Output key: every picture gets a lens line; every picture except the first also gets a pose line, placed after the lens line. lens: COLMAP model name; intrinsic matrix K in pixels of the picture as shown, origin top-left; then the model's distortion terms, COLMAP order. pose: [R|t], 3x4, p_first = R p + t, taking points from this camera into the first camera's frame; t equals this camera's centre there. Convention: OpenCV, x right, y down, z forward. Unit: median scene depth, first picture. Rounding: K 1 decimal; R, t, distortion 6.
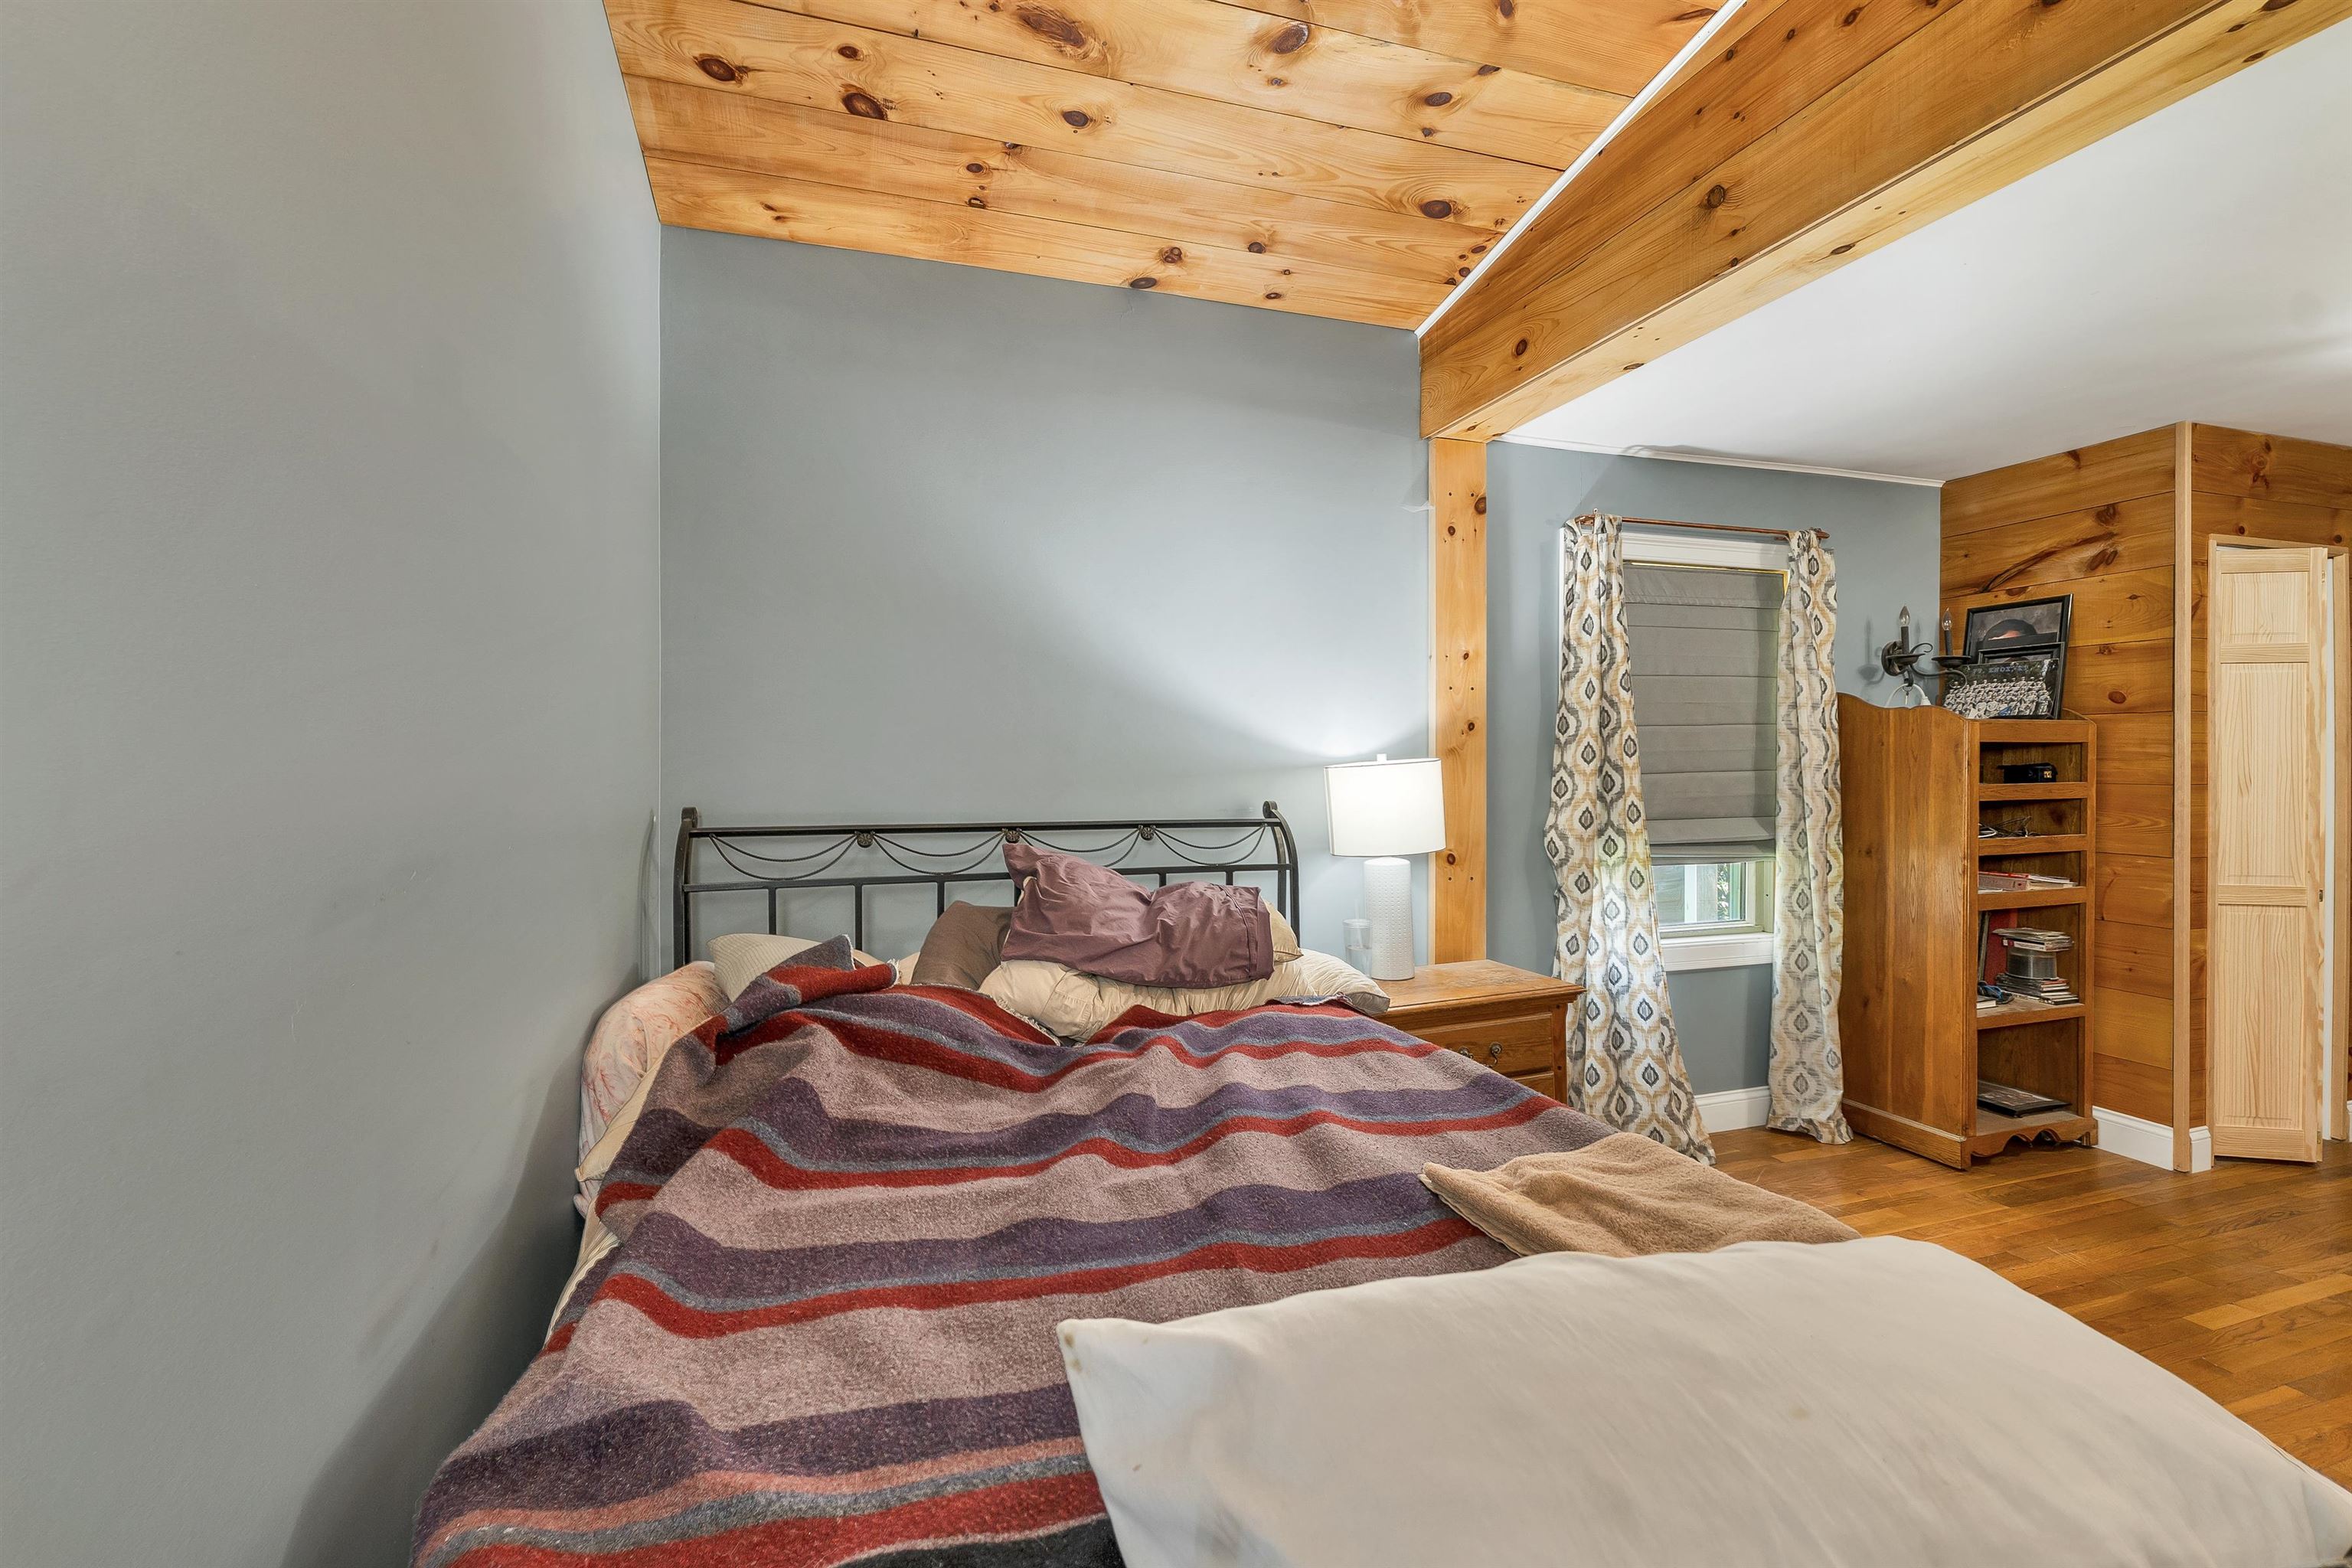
lens RADIAL K [[1005.2, 0, 1176.0], [0, 1005.2, 768.2], [0, 0, 1]] dist [-0.000212, -0.000452]
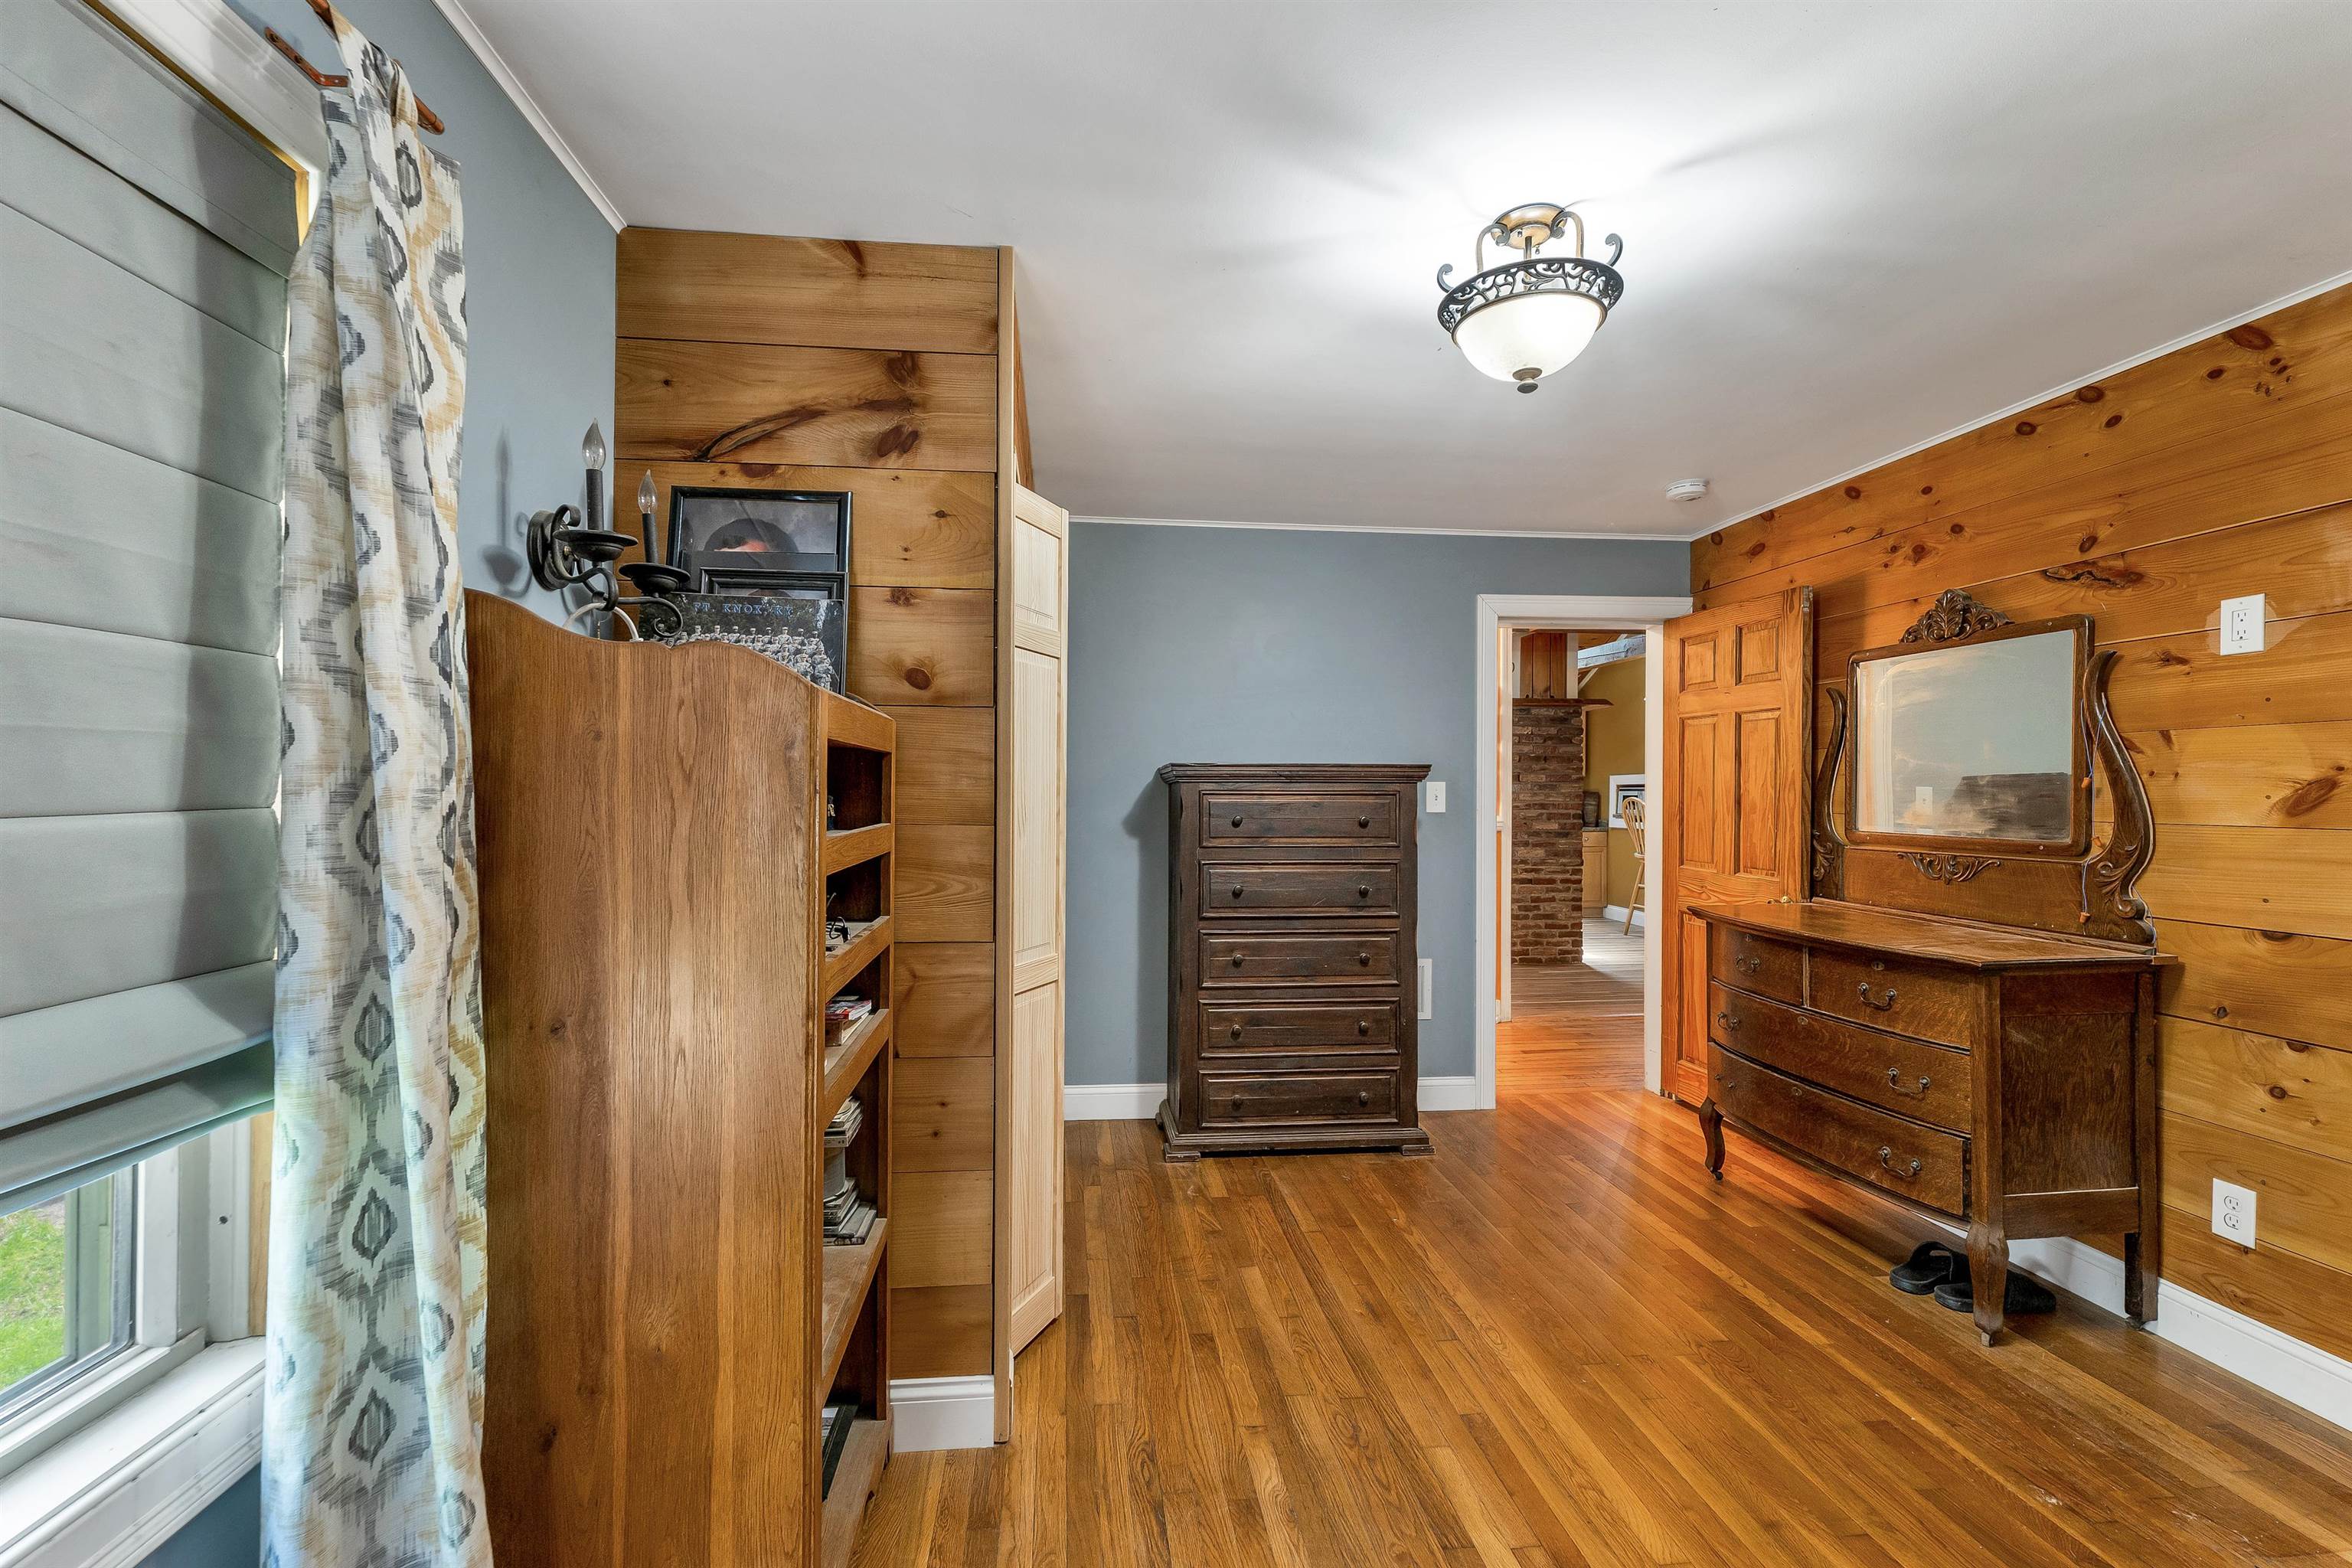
lens RADIAL K [[1005.2, 0, 1174.9], [0, 1005.2, 790.4], [0, 0, 1]] dist [-0.000212, -0.000452]
pose [[0.218612, 0.004596, 0.975801, 0.375004], [0.003889, 0.999977, -0.005581, -0.000684], [-0.975804, 0.005014, 0.218589, 0.691338]]
